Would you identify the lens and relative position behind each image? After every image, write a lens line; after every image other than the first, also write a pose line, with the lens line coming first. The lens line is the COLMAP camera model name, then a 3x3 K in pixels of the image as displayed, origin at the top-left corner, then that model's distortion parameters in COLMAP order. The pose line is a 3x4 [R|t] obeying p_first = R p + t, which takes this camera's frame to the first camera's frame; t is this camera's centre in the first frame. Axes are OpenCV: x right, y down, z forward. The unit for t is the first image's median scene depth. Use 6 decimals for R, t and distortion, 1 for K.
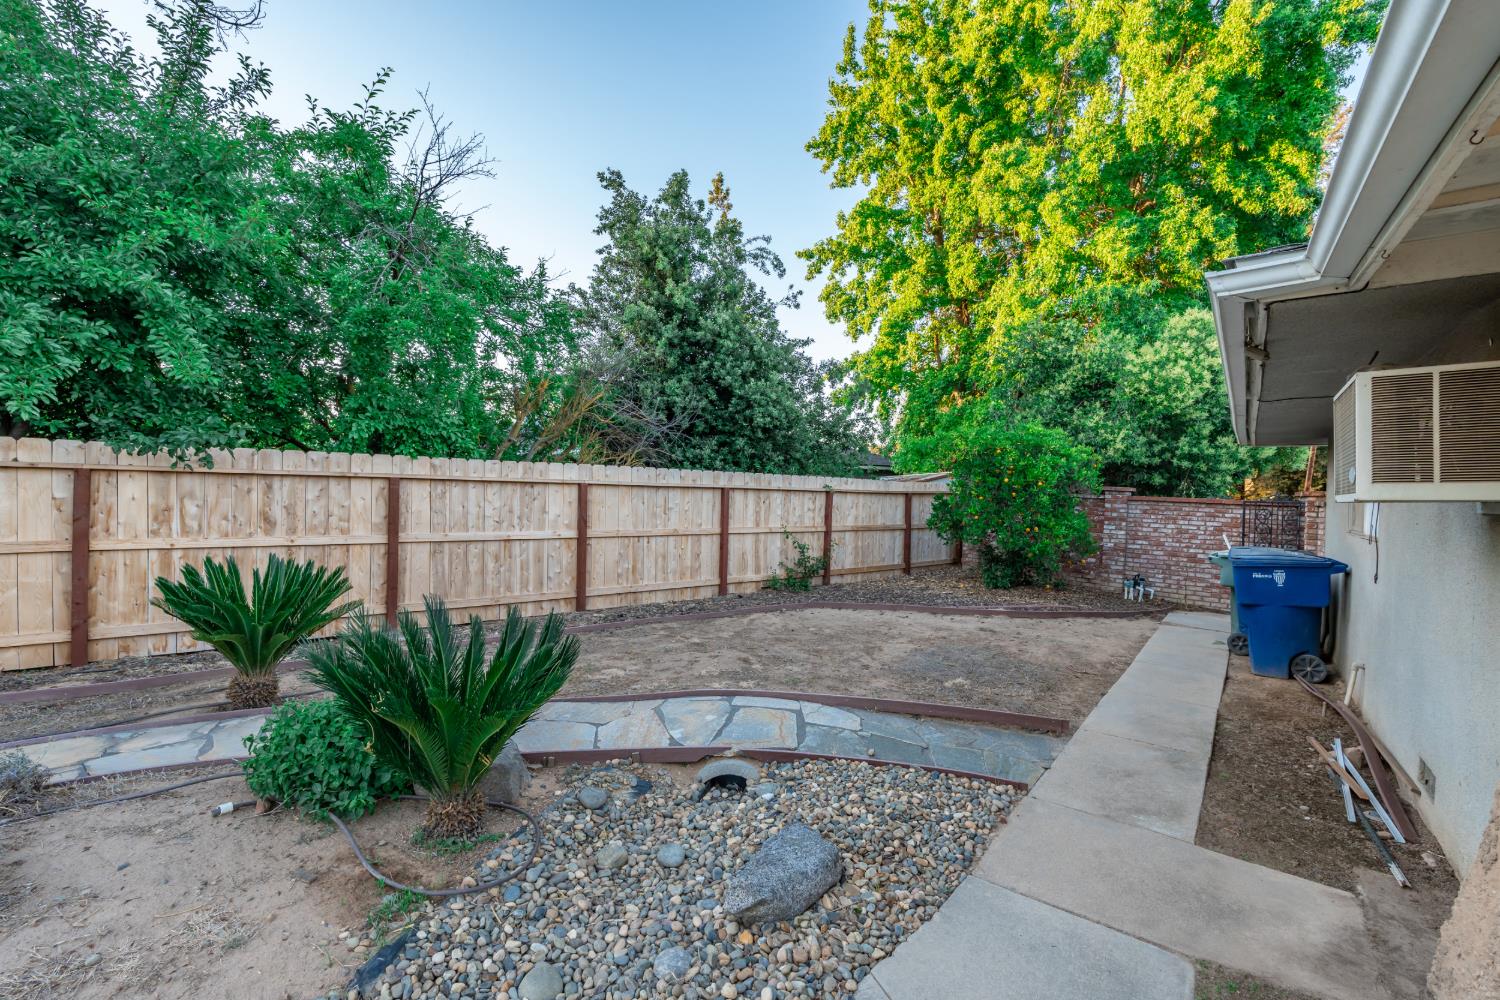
lens RADIAL K [[655.9, 0, 753.6], [0, 655.9, 503.7], [0, 0, 1]] dist [-0.002020, -0.000927]
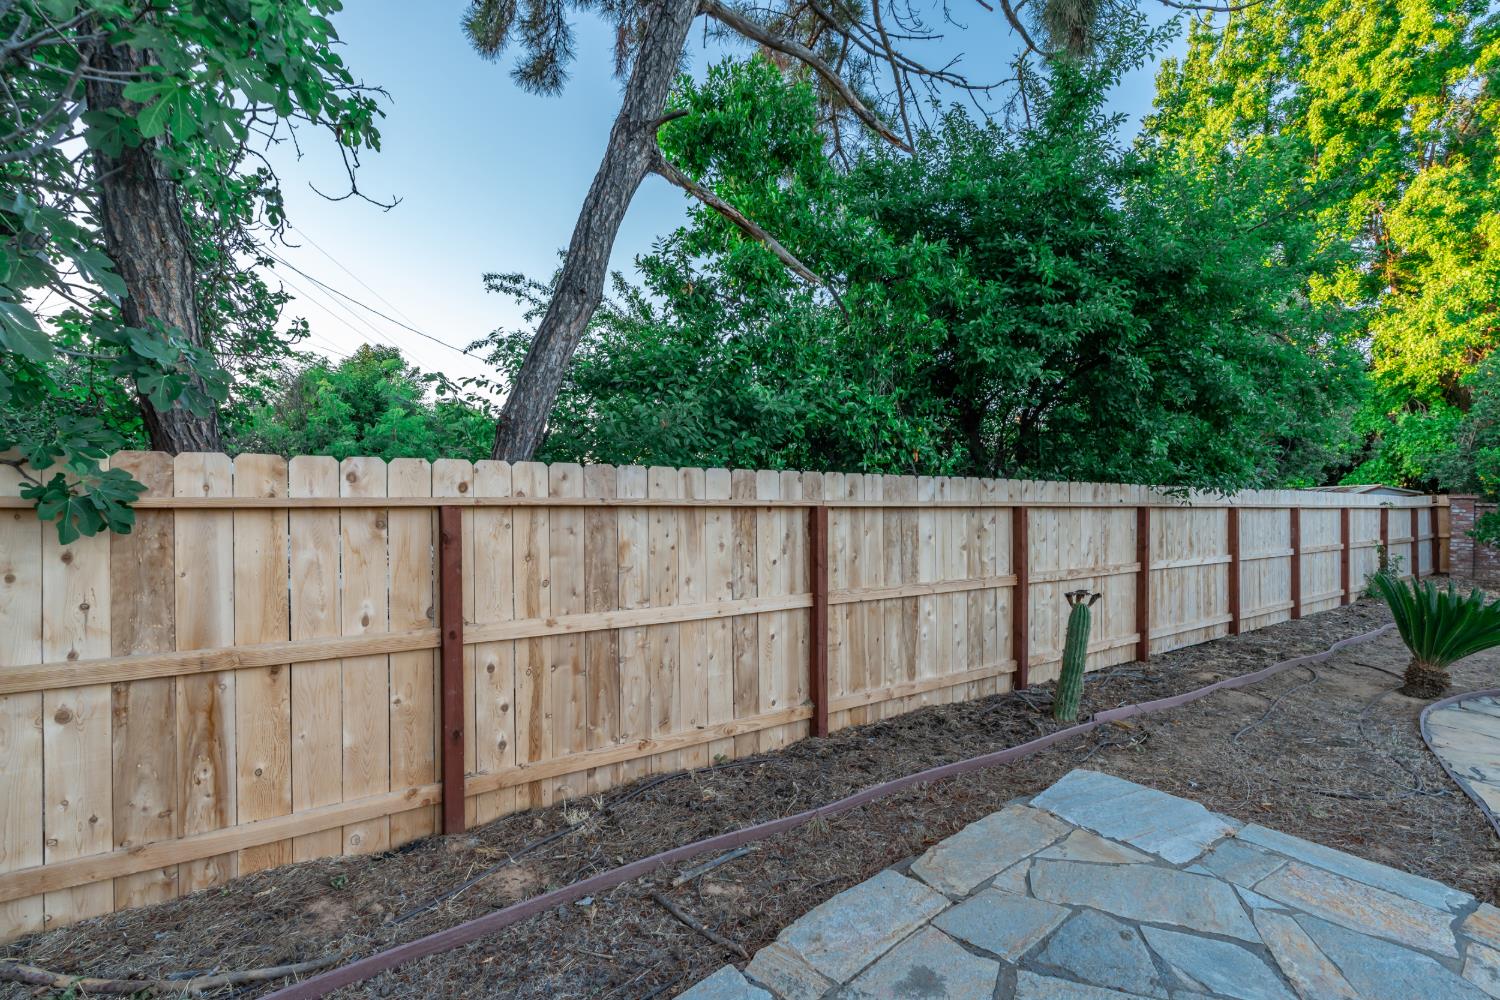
lens RADIAL K [[655.9, 0, 753.6], [0, 655.9, 503.7], [0, 0, 1]] dist [-0.002020, -0.000927]
pose [[0.994801, -0.022351, -0.099357, -0.721056], [0.020218, 0.999544, -0.022419, -0.021165], [0.099812, 0.020294, 0.994799, -0.148988]]
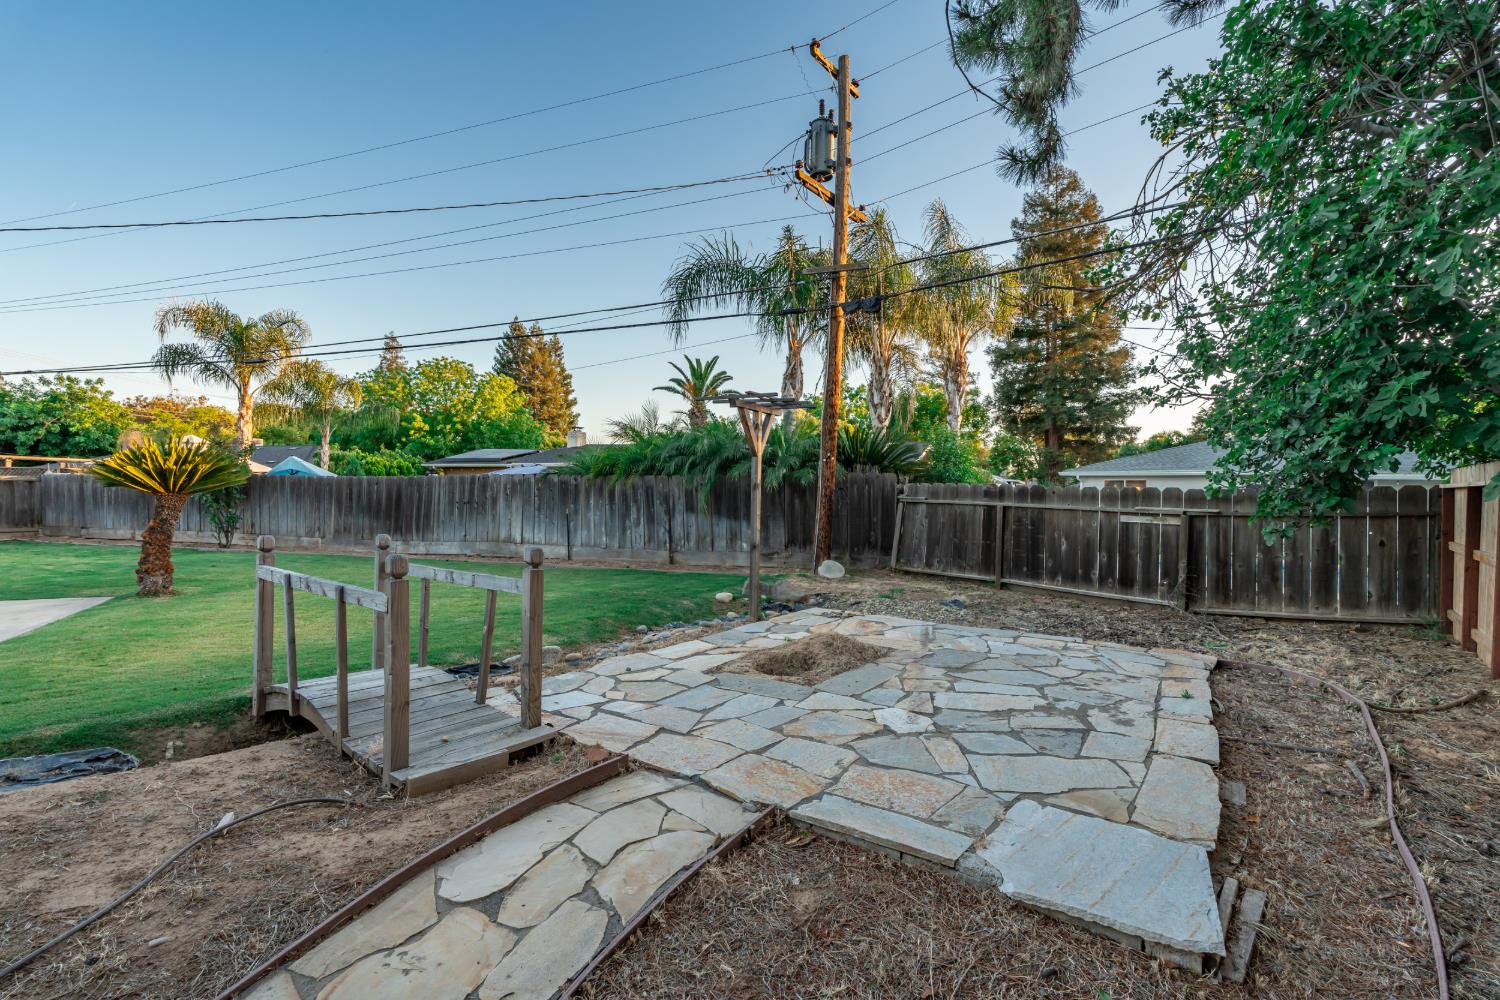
lens RADIAL K [[655.9, 0, 753.6], [0, 655.9, 503.7], [0, 0, 1]] dist [-0.002020, -0.000927]
pose [[-0.984853, -0.031642, -0.170481, -0.445194], [-0.038284, 0.998625, 0.035814, -0.013177], [0.169114, 0.041799, -0.984710, 0.331487]]
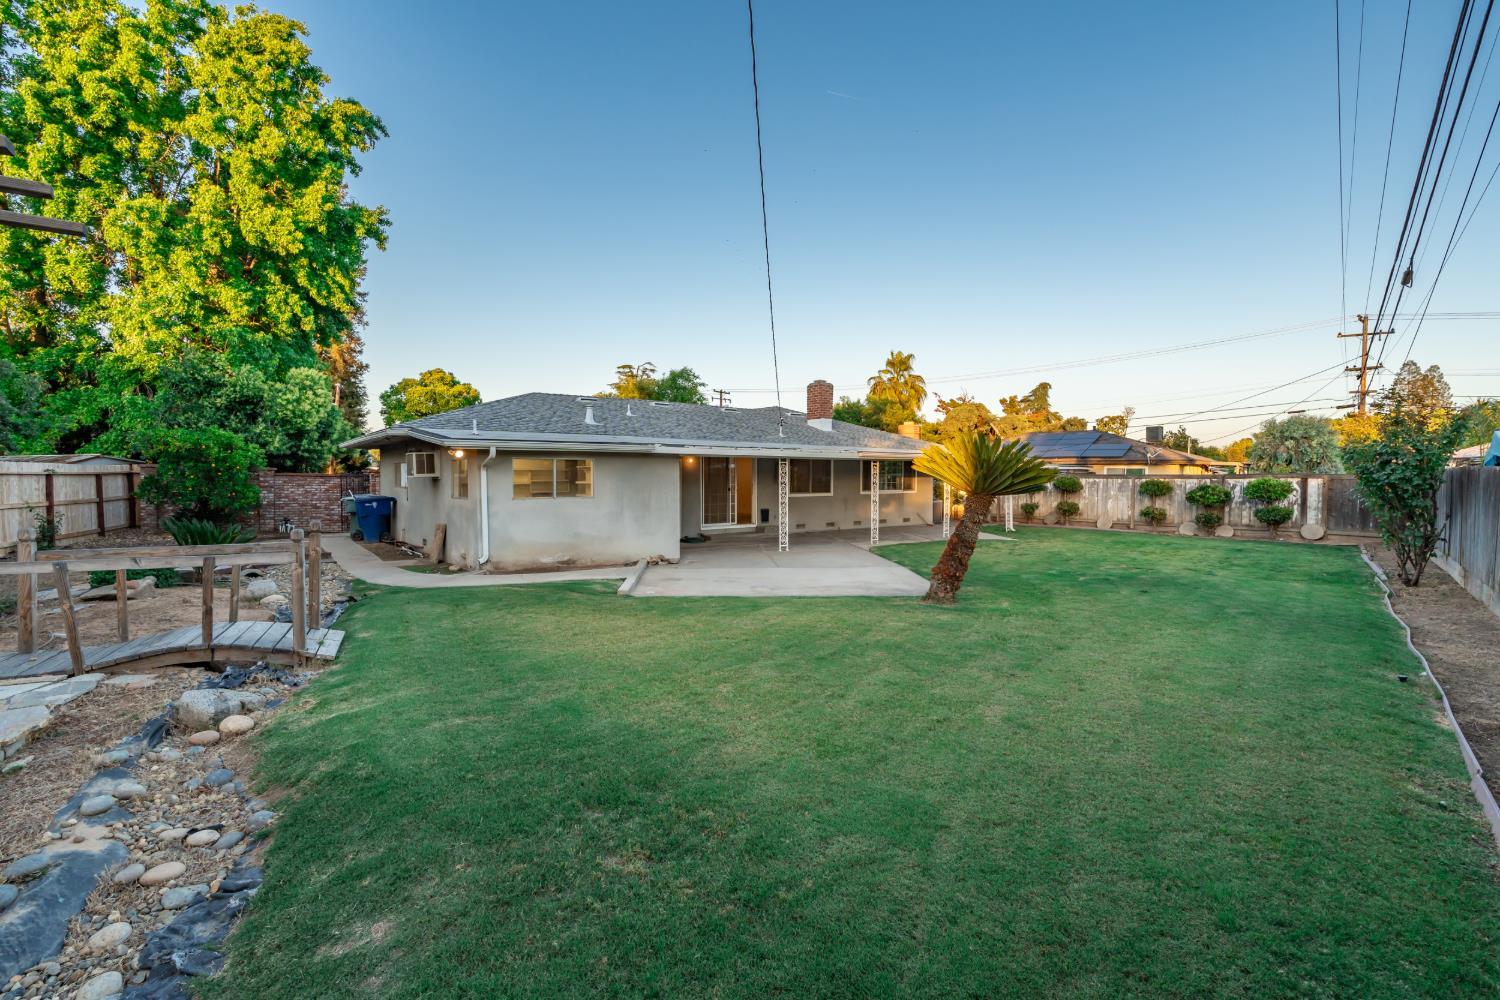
lens RADIAL K [[655.9, 0, 753.6], [0, 655.9, 503.7], [0, 0, 1]] dist [-0.002020, -0.000927]
pose [[0.267955, -0.065057, 0.961232, -0.660126], [0.021768, 0.997872, 0.061469, -0.008705], [-0.963186, 0.004453, 0.268801, -0.585034]]
